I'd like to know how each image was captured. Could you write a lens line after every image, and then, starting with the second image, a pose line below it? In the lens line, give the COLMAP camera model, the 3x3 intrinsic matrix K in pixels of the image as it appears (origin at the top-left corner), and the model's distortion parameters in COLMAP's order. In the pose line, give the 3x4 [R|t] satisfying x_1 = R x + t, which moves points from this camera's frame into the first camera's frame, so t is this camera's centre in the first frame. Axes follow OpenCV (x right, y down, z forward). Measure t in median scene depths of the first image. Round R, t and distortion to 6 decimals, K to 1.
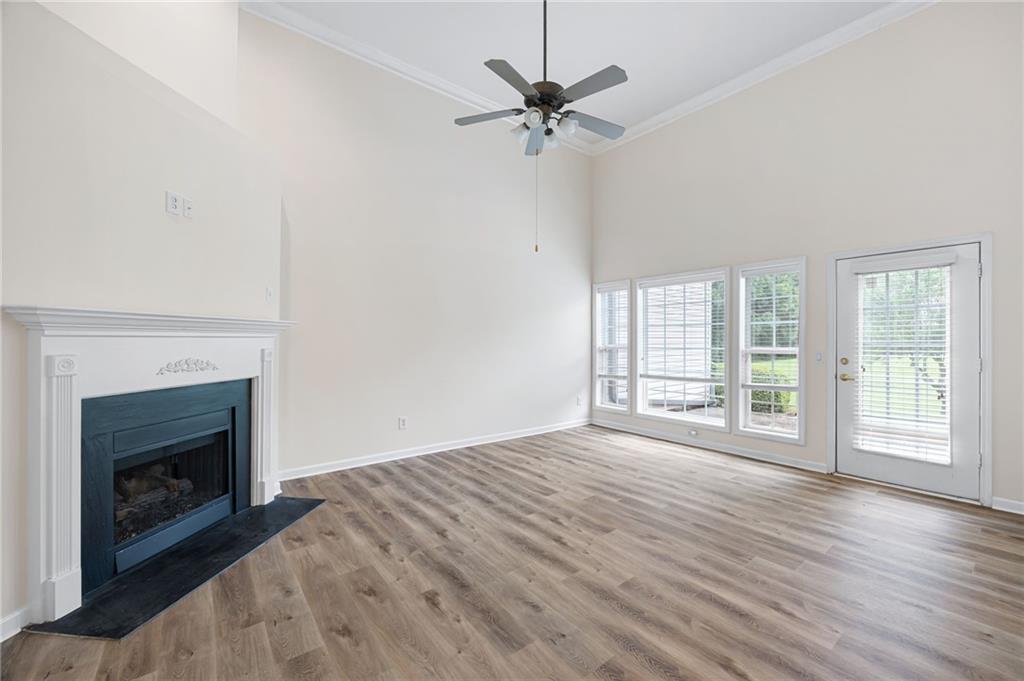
lens RADIAL K [[418.7, 0, 517.4], [0, 418.7, 338.5], [0, 0, 1]] dist [-0.005348, 0.001683]
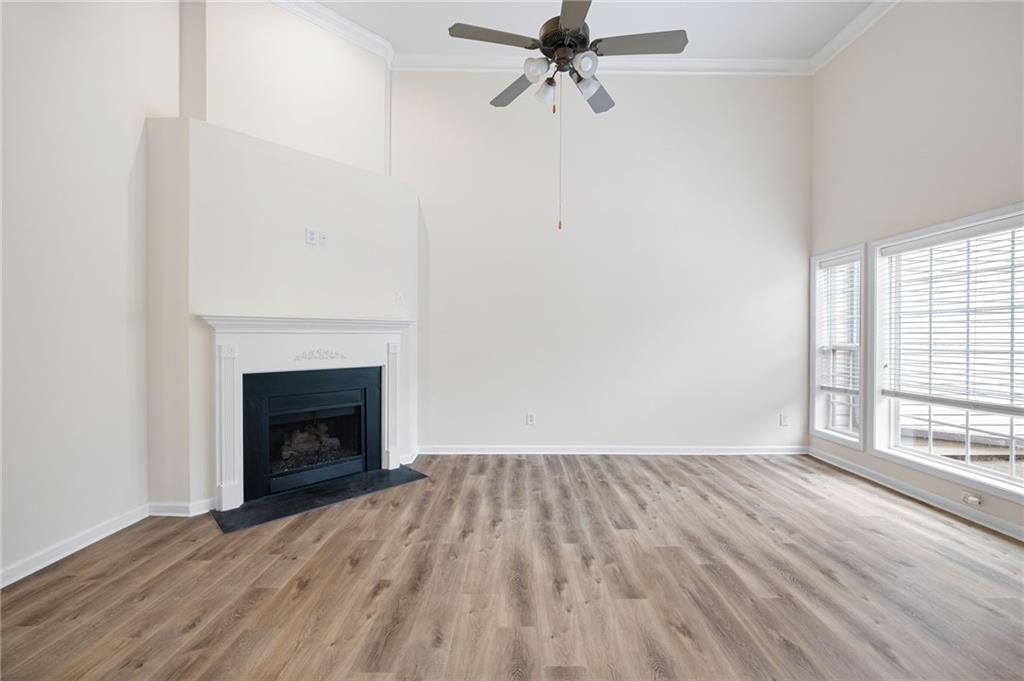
lens RADIAL K [[418.7, 0, 510.4], [0, 418.7, 342.5], [0, 0, 1]] dist [-0.005348, 0.001683]
pose [[0.781185, 0.009222, -0.624231, 0.438046], [0.001604, 0.999858, 0.016779, 0.002166], [0.624297, -0.014108, 0.781059, 0.261338]]
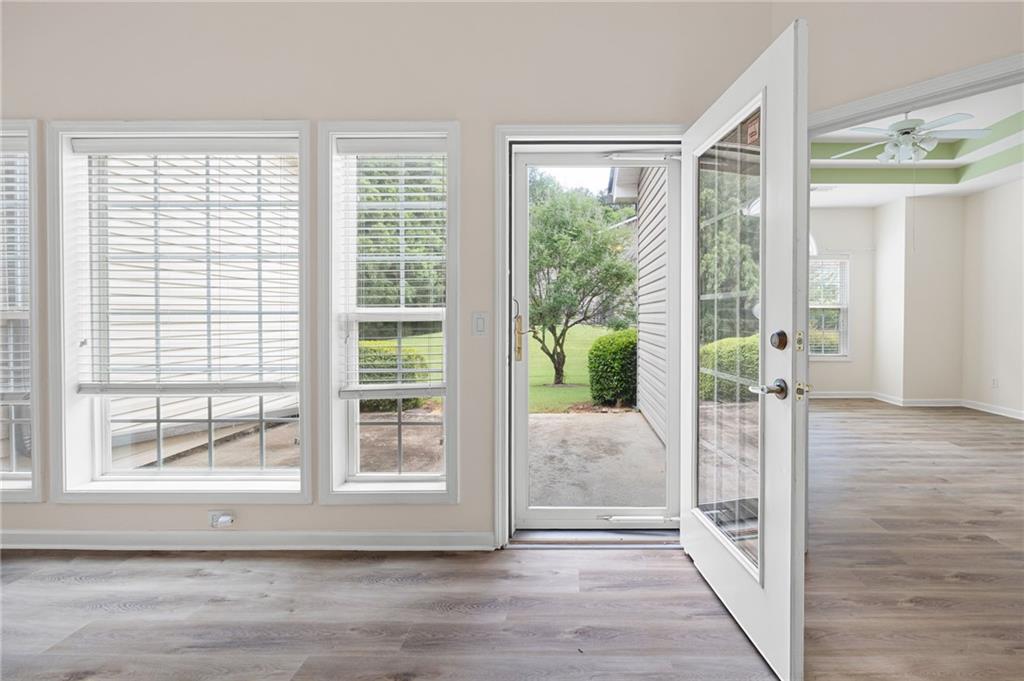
lens RADIAL K [[418.7, 0, 516.0], [0, 418.7, 338.5], [0, 0, 1]] dist [-0.005348, 0.001683]
pose [[0.630637, -0.001847, 0.776076, 0.446411], [-0.001790, 0.999991, 0.003835, 0.075374], [-0.776076, -0.003808, 0.630628, 0.823479]]
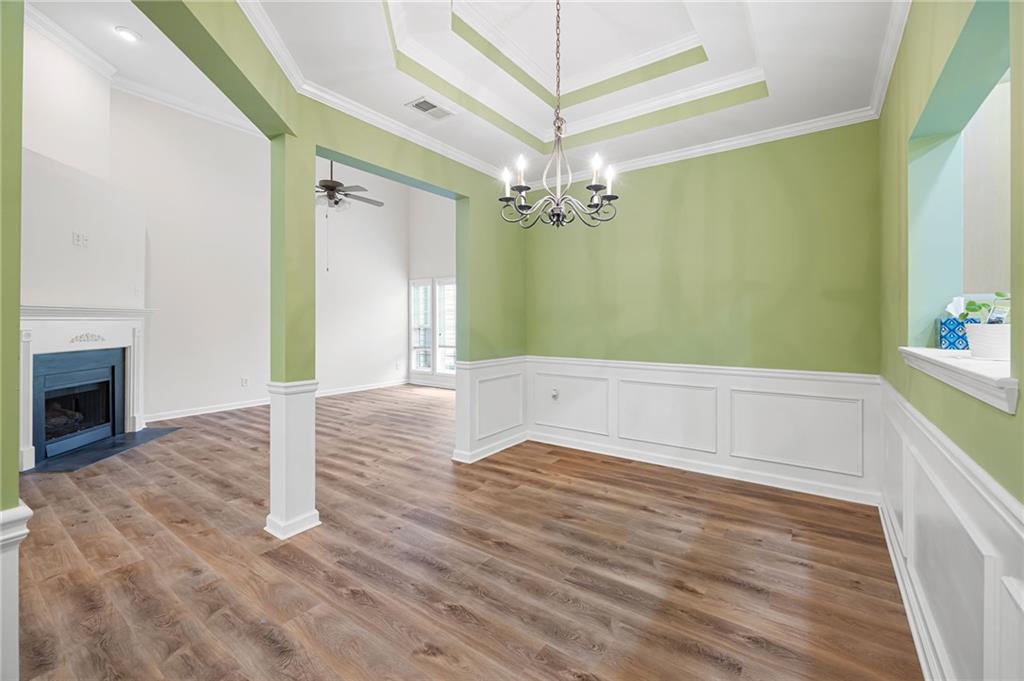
lens RADIAL K [[418.7, 0, 529.3], [0, 418.7, 318.2], [0, 0, 1]] dist [-0.005348, 0.001683]
pose [[0.958258, 0.000075, 0.285904, 0.319039], [0.001133, 0.999991, -0.004059, -0.002159], [-0.285902, 0.004213, 0.958250, -0.836548]]
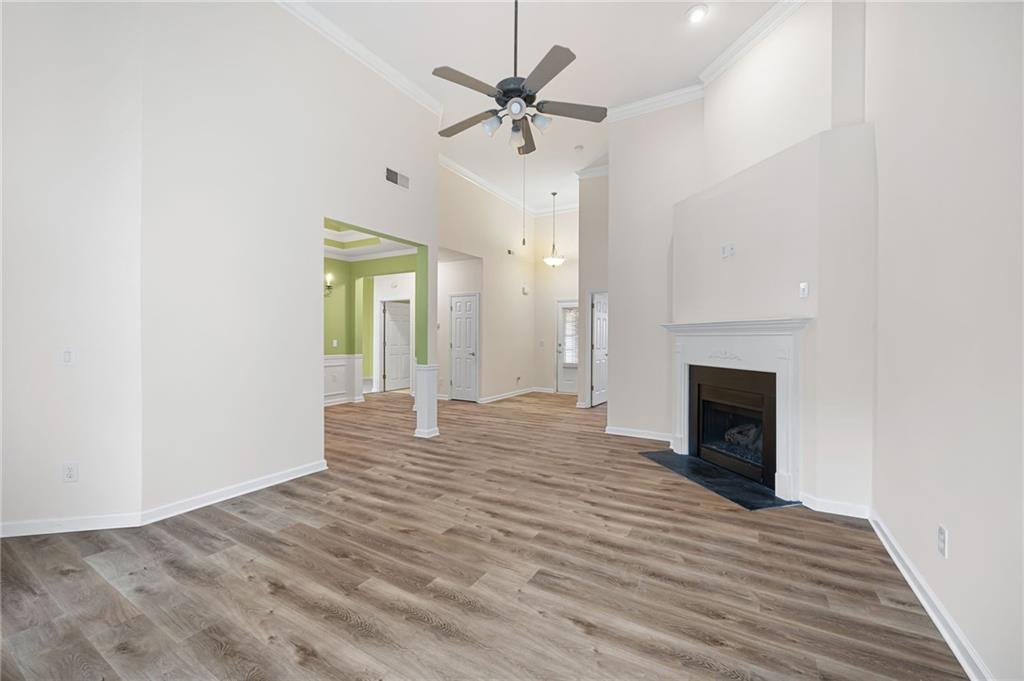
lens RADIAL K [[405.0, 0, 521.3], [0, 405.0, 339.8], [0, 0, 1]] dist [-0.002041, -0.000118]
pose [[-0.929499, -0.004278, -0.368801, 0.360264], [-0.005395, 0.999983, 0.001998, 0.008756], [0.368786, 0.003846, -0.929506, 1.694726]]
